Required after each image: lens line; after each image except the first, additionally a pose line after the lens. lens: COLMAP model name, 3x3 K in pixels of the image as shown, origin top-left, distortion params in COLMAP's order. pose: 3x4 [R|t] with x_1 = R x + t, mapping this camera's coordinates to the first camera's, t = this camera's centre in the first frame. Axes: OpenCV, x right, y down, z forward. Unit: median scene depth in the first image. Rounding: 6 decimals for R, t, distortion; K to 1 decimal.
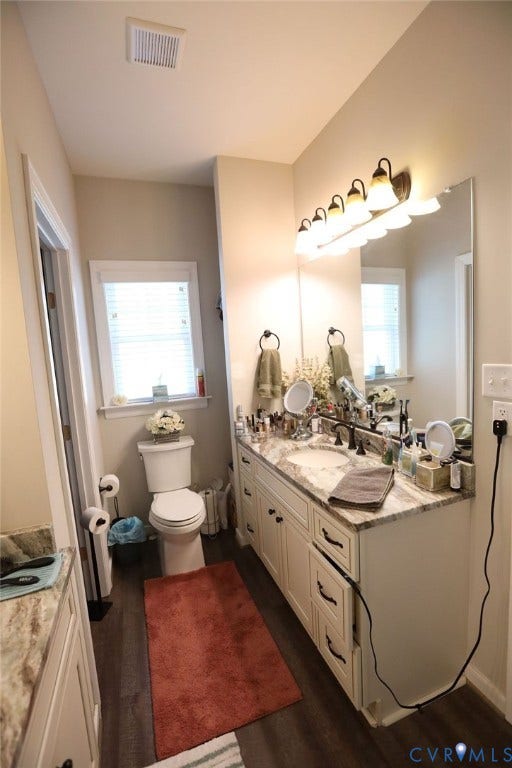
lens RADIAL K [[349.0, 0, 256.0], [0, 349.0, 384.0], [0, 0, 1]] dist [-0.053720, 0.021135]
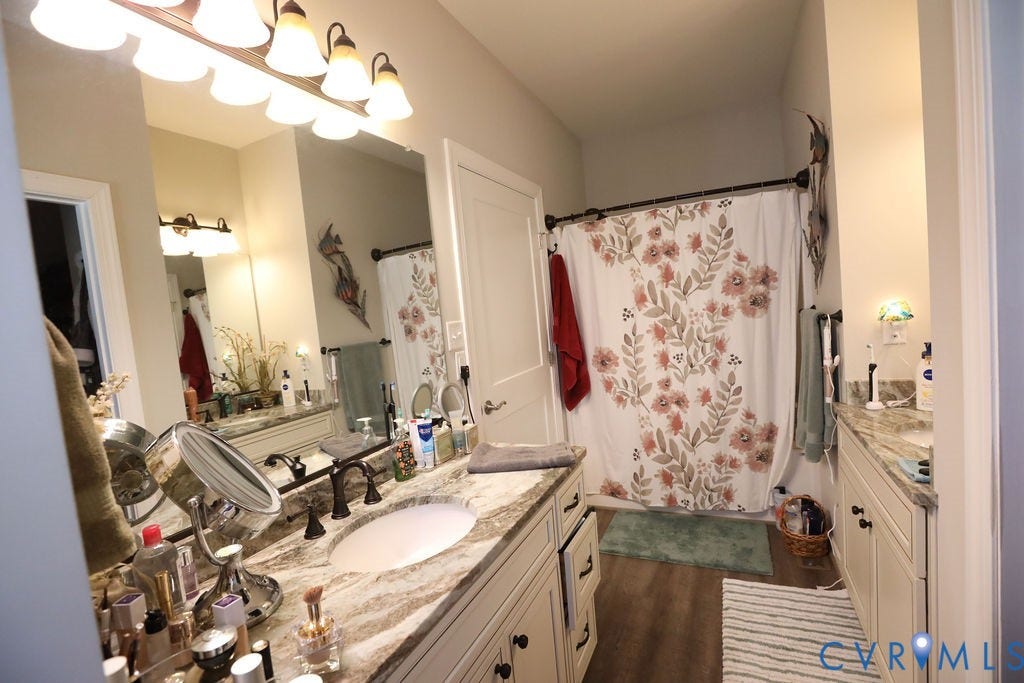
lens RADIAL K [[465.4, 0, 513.5], [0, 465.4, 340.4], [0, 0, 1]] dist [-0.053720, 0.021135]
pose [[-0.704005, 0.086725, 0.704880, -0.184886], [0.196227, 0.977632, 0.075701, -0.024096], [-0.682548, 0.191610, -0.705276, 0.645061]]
